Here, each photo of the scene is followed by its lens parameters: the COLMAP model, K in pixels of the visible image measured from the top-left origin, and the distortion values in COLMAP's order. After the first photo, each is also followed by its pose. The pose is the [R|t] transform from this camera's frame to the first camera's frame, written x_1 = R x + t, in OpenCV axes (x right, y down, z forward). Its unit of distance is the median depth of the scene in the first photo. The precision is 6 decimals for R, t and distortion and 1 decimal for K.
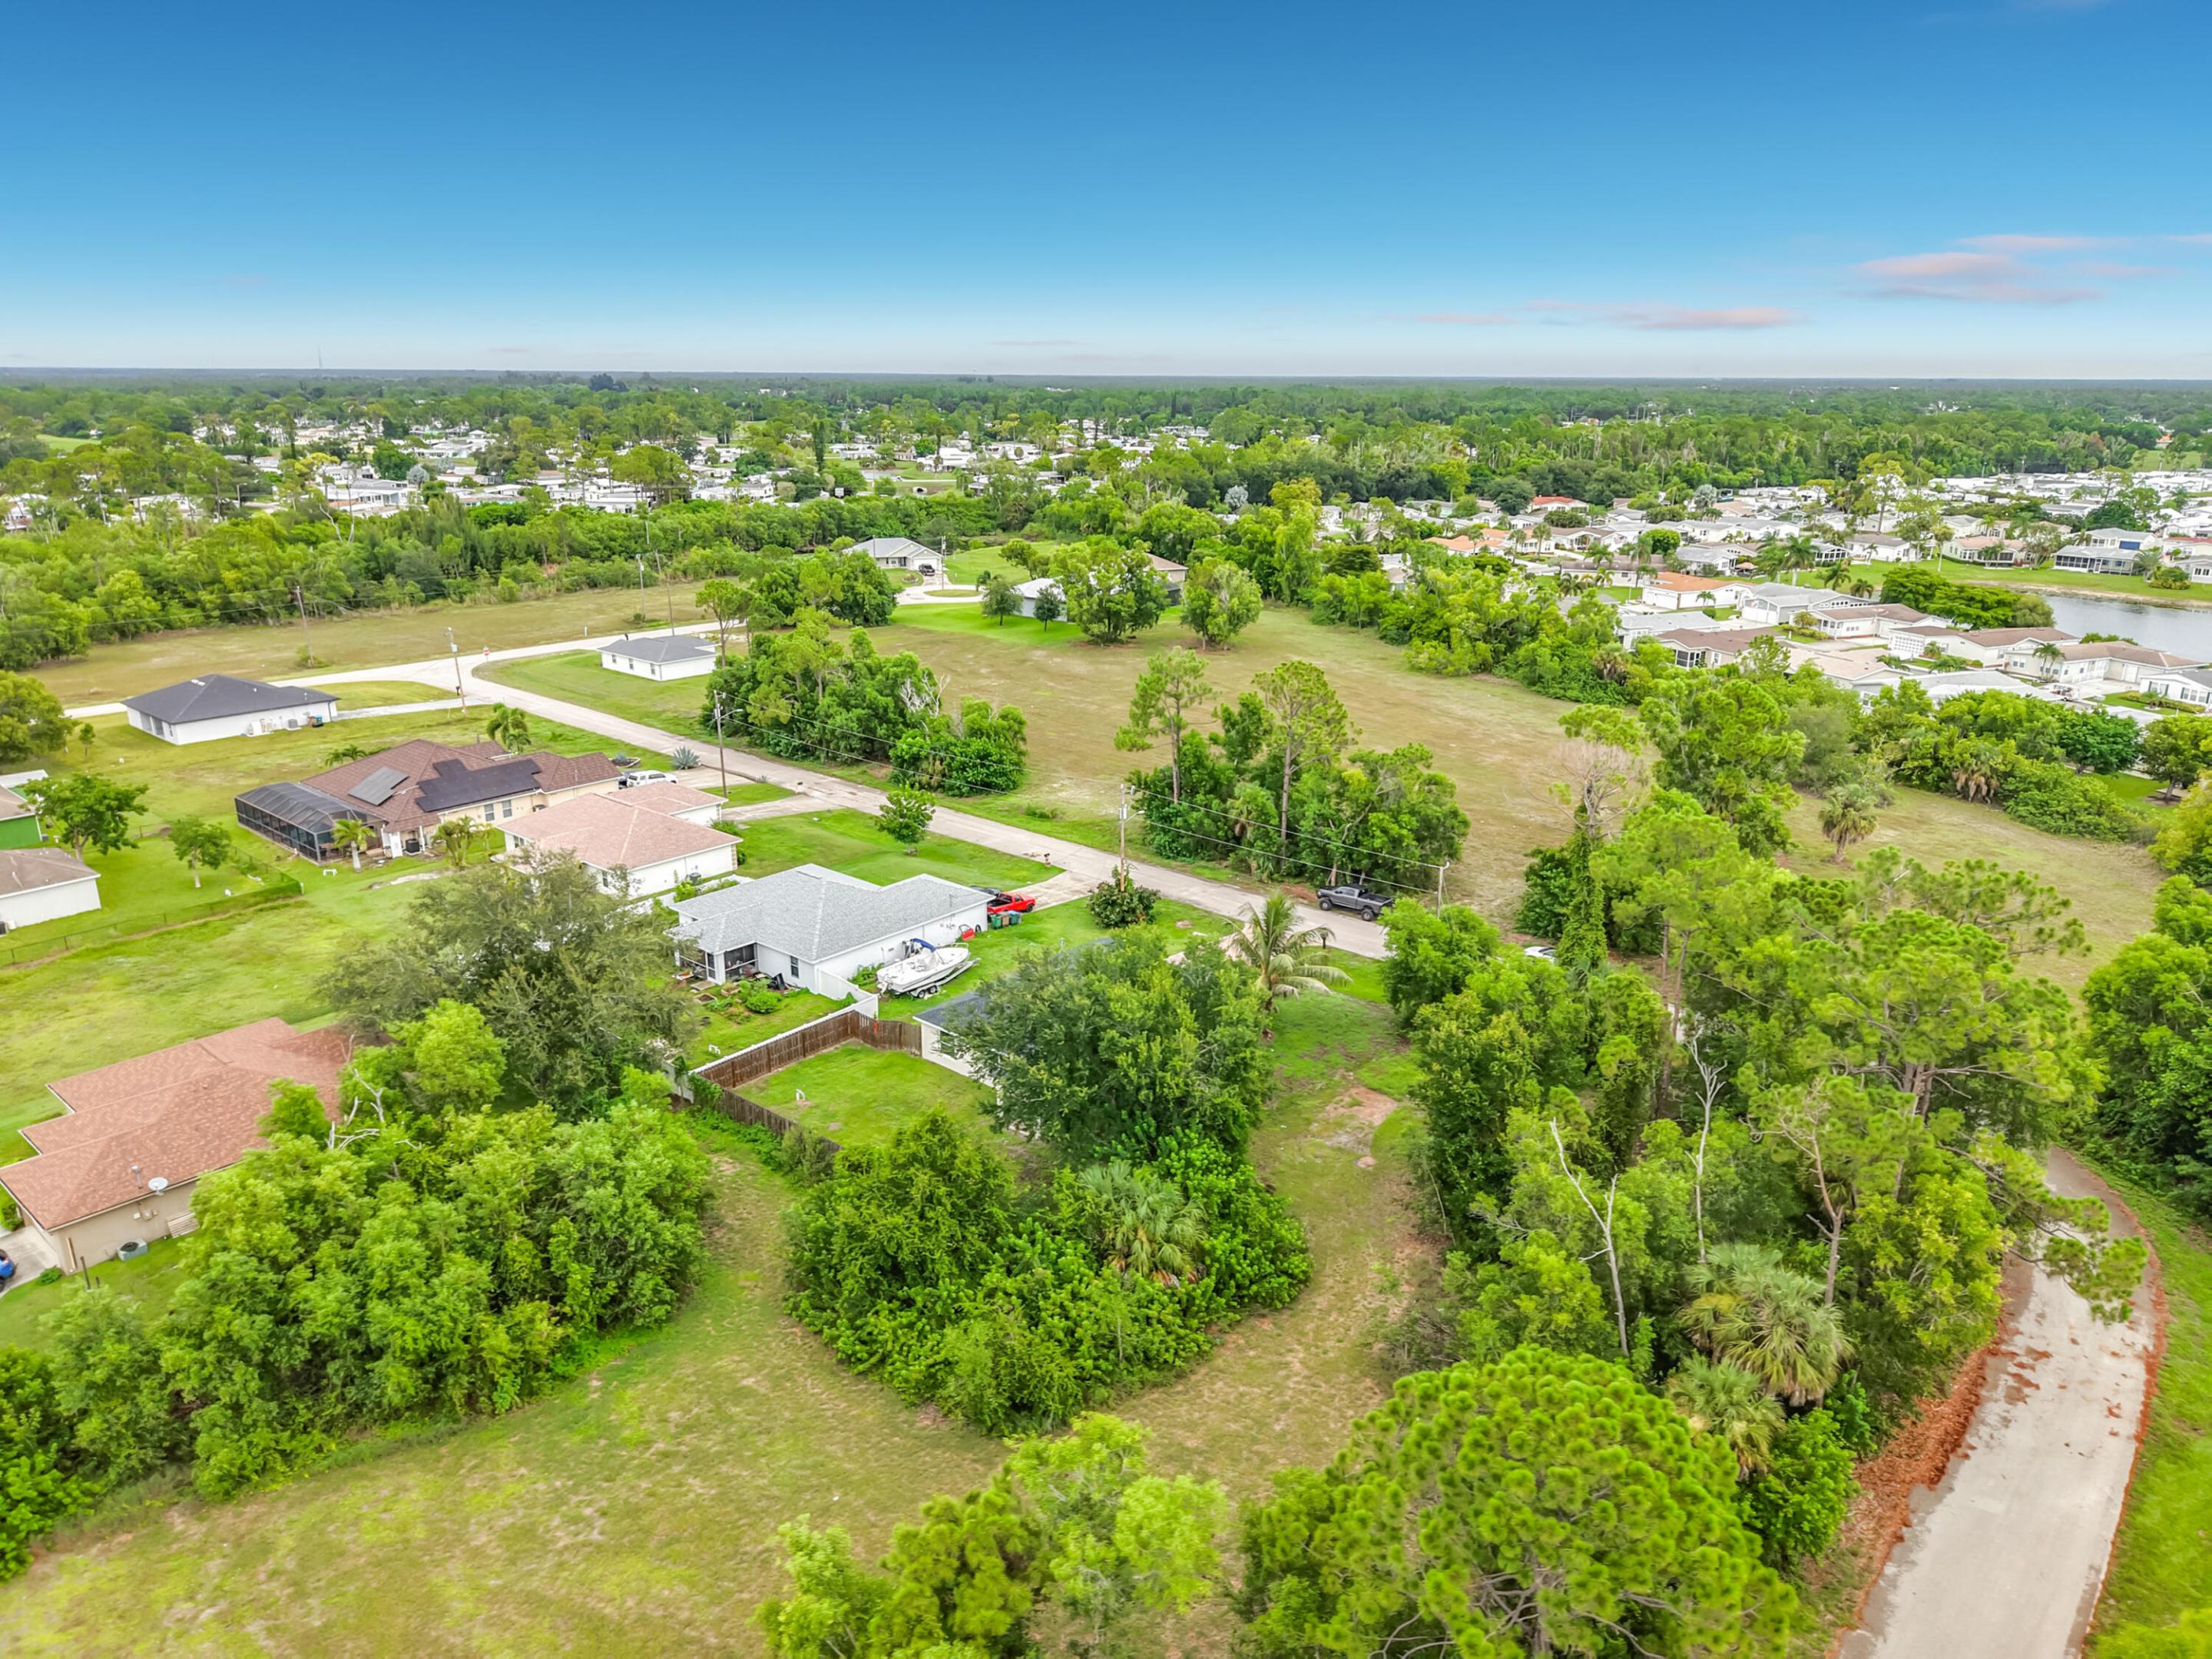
lens RADIAL K [[1471.2, 0, 1104.7], [0, 1471.2, 837.2], [0, 0, 1]] dist [0.045769, -0.053218]
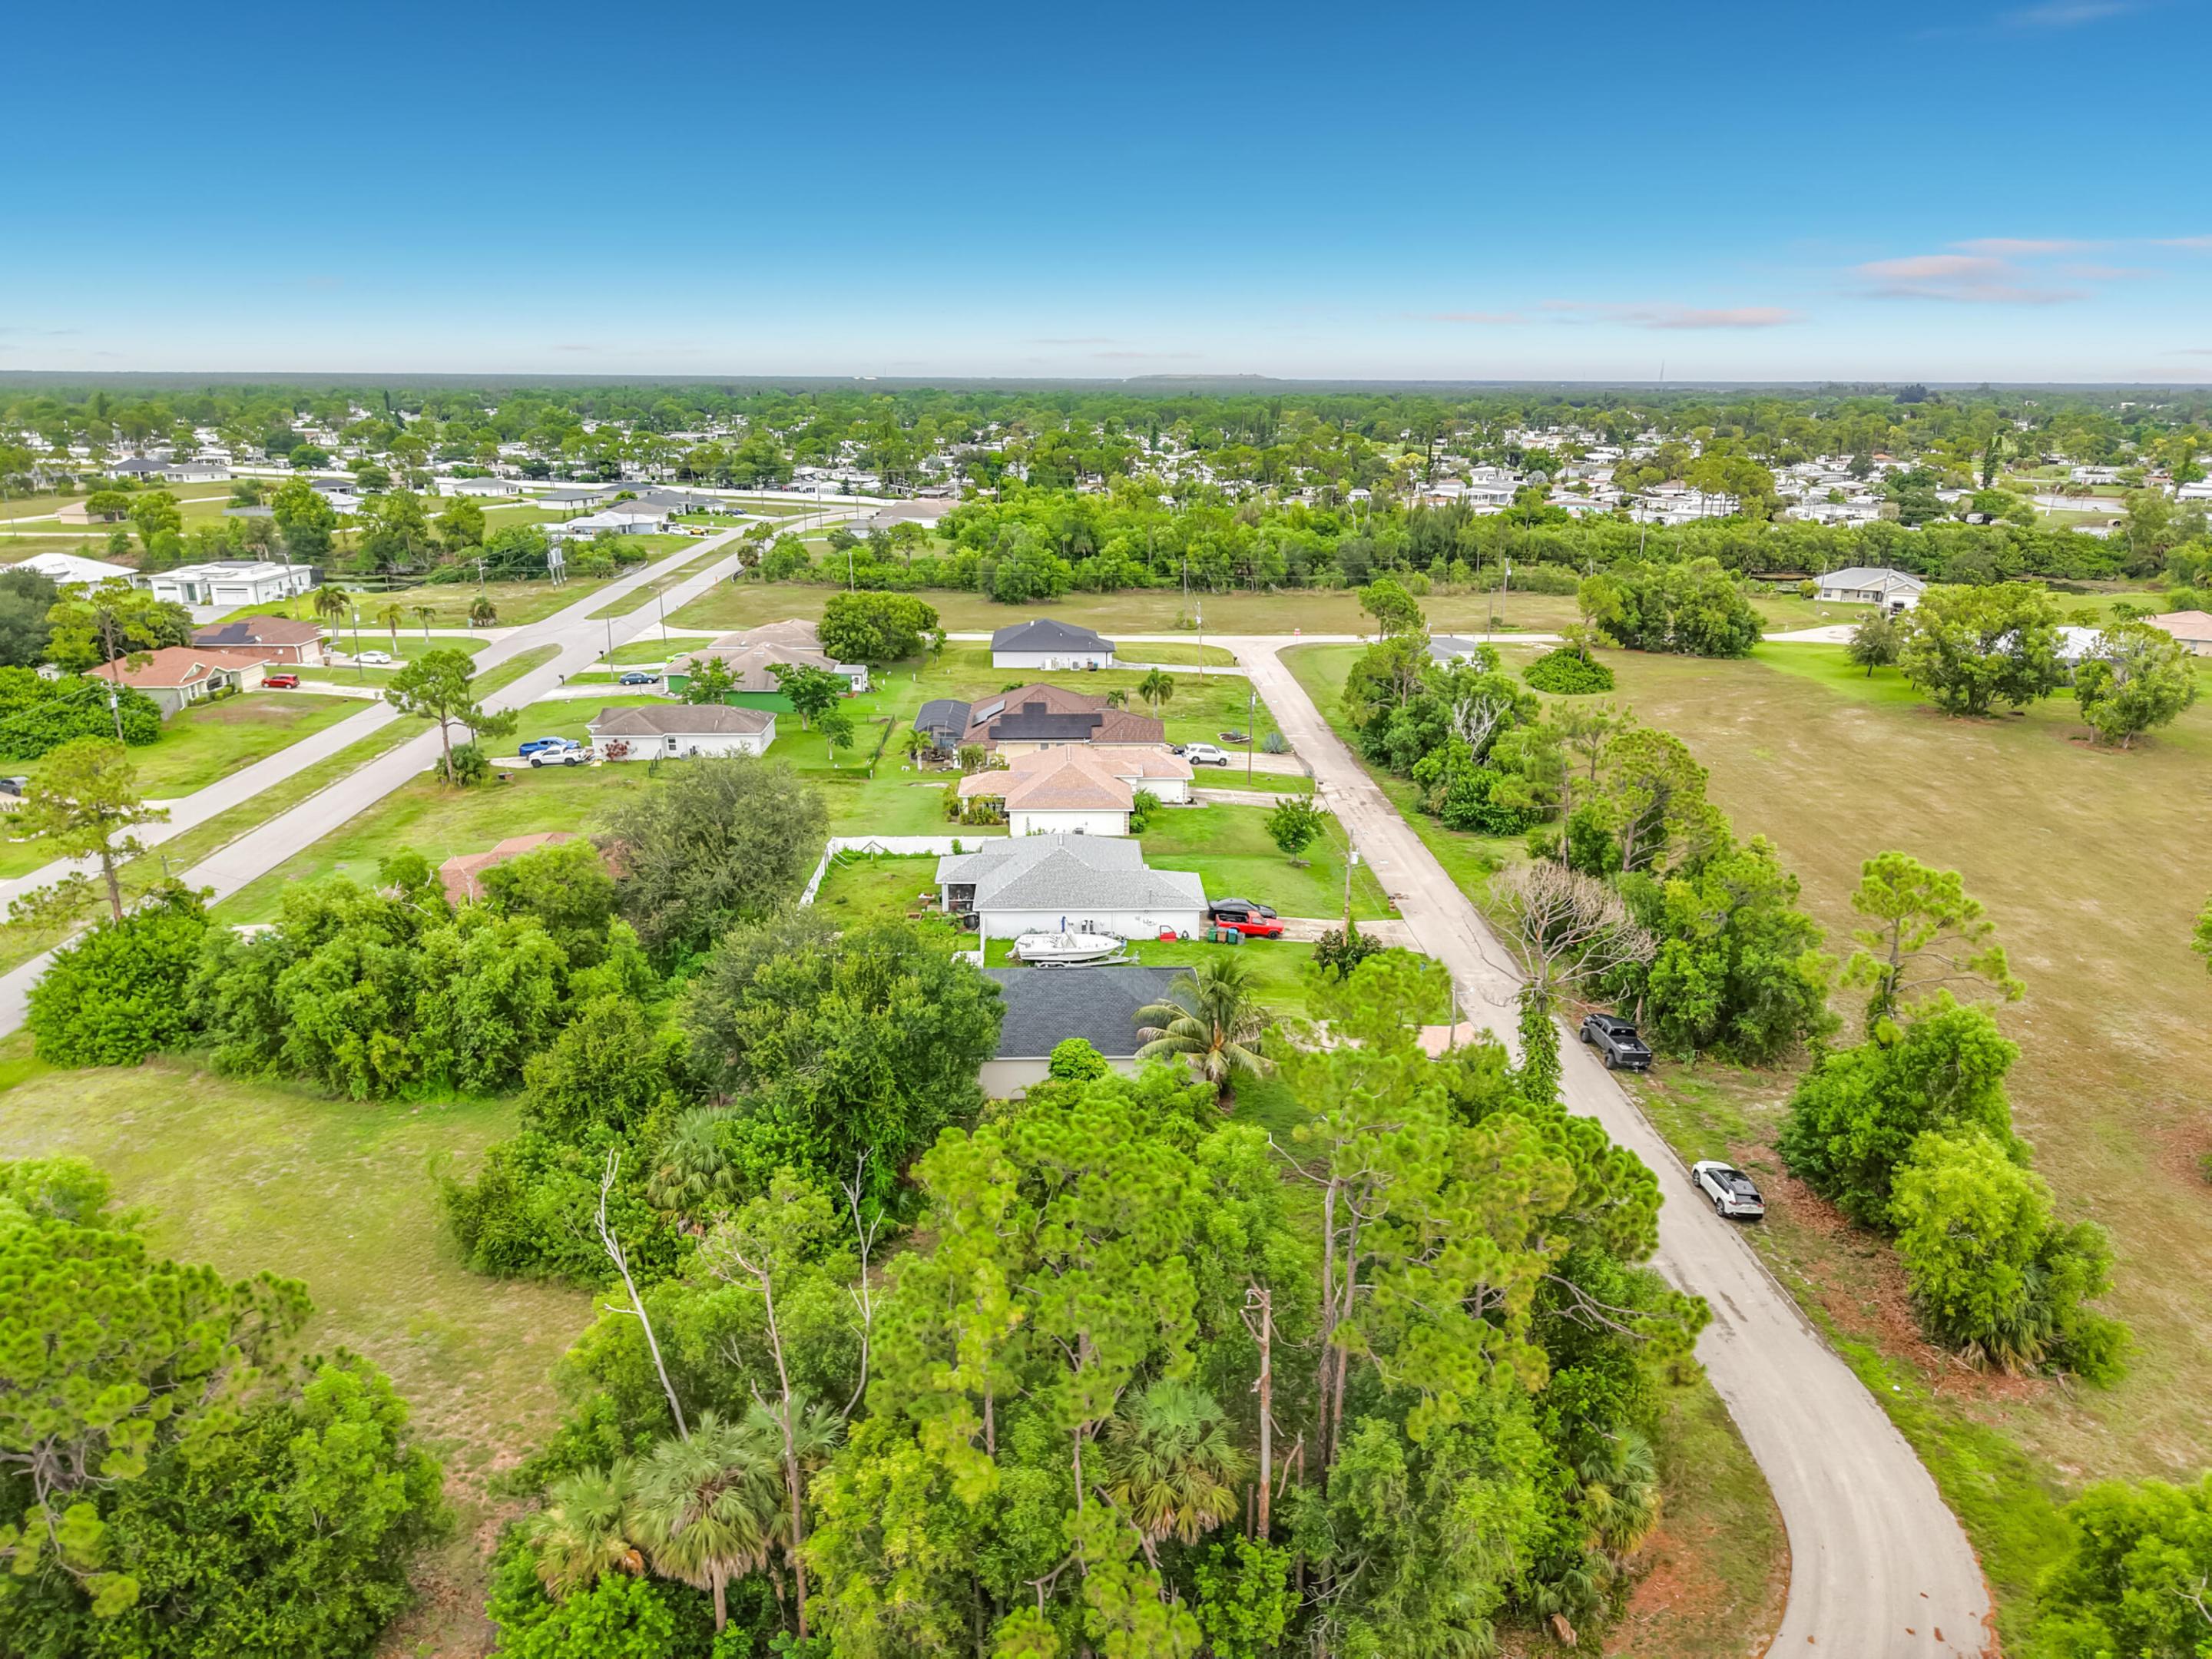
lens RADIAL K [[1471.2, 0, 1104.7], [0, 1471.2, 837.2], [0, 0, 1]] dist [0.045769, -0.053218]
pose [[0.675212, 0.217211, -0.704918, 0.413653], [-0.221654, 0.971240, 0.086961, -0.056196], [0.703533, 0.097530, 0.703938, 0.192952]]
